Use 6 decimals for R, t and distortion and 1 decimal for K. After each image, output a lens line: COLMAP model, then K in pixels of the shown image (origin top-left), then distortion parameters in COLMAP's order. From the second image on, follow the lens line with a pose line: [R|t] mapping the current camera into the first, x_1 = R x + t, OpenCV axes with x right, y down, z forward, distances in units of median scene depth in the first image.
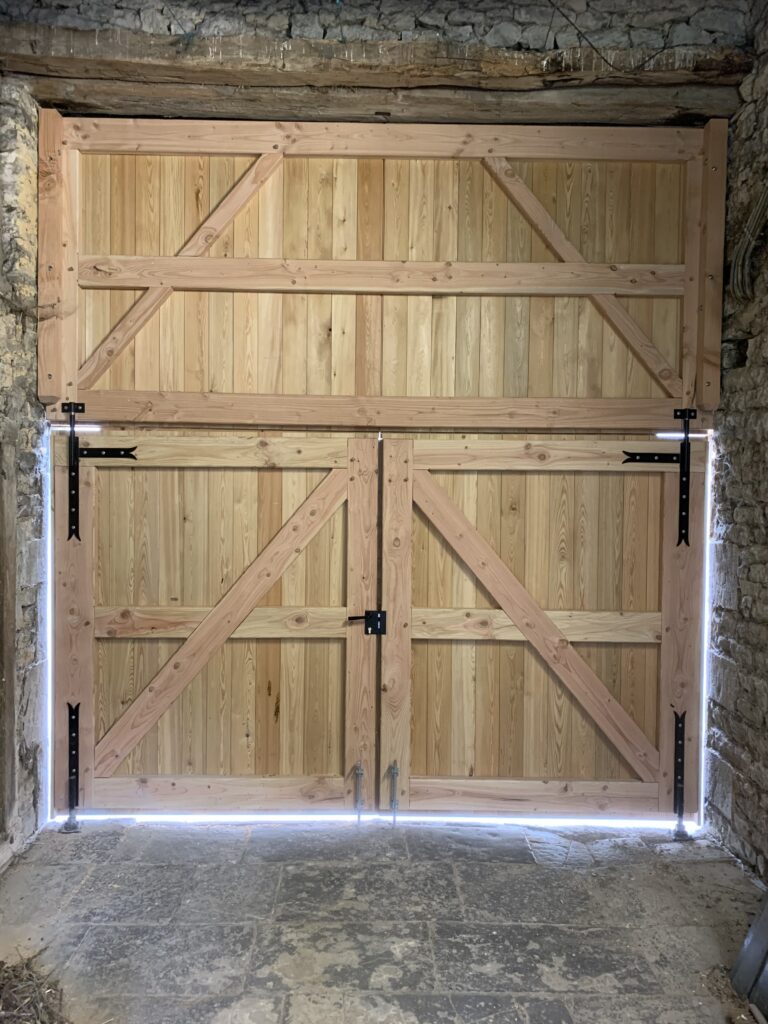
lens RADIAL K [[787.8, 0, 383.1], [0, 787.8, 502.2], [0, 0, 1]] dist [0.043714, -0.086434]
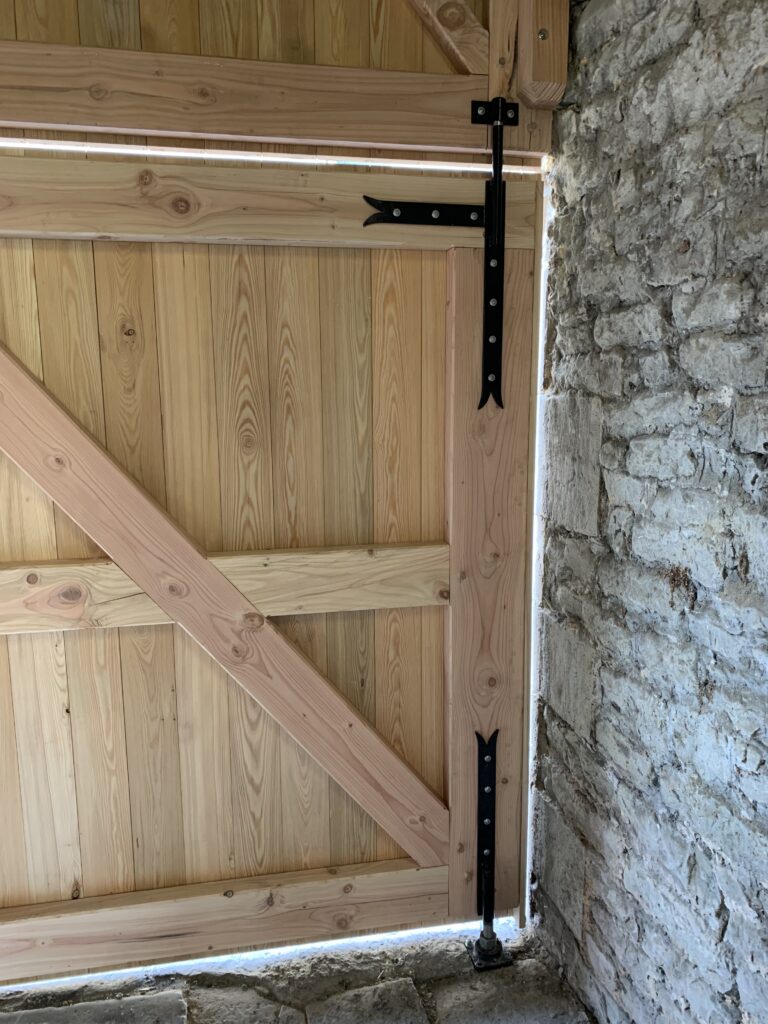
lens RADIAL K [[776.6, 0, 383.6], [0, 776.6, 508.9], [0, 0, 1]] dist [0.007864, -0.000794]
pose [[0.979929, -0.051212, 0.192654, 0.219882], [0.023442, 0.989336, 0.143753, 0.046896], [-0.197962, -0.136352, 0.970680, 0.544370]]
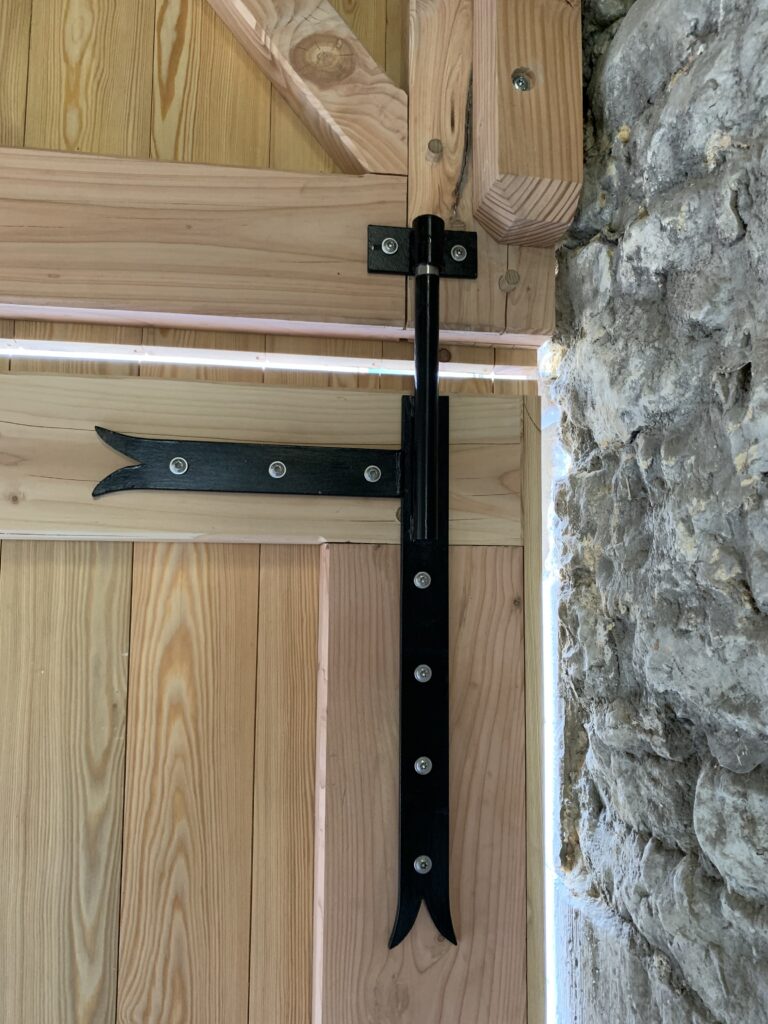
lens RADIAL K [[776.6, 0, 383.6], [0, 776.6, 508.9], [0, 0, 1]] dist [0.007864, -0.000794]
pose [[0.990336, 0.009434, 0.138368, 0.343422], [0.005676, 0.994091, -0.108397, -0.025916], [-0.138573, 0.108135, 0.984431, 0.809972]]
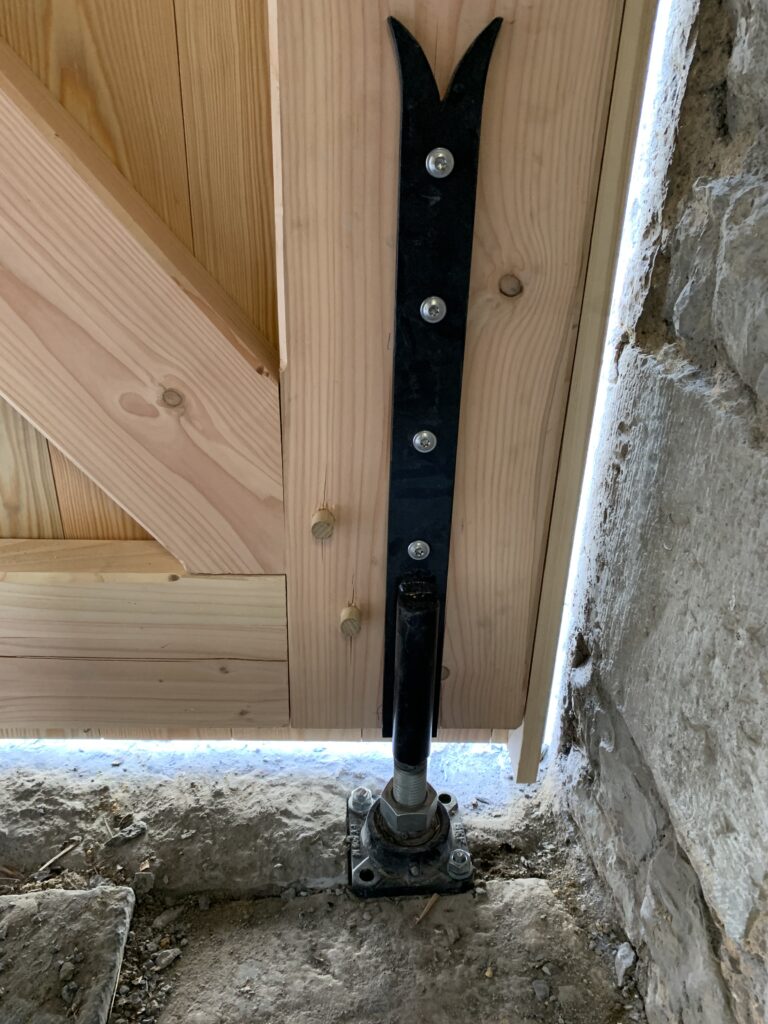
lens RADIAL K [[776.6, 0, 383.6], [0, 776.6, 508.9], [0, 0, 1]] dist [0.007864, -0.000794]
pose [[0.999345, -0.002668, 0.036081, 0.363040], [-0.013311, 0.900221, 0.435230, 0.278562], [-0.033642, -0.435425, 0.899596, 0.874704]]
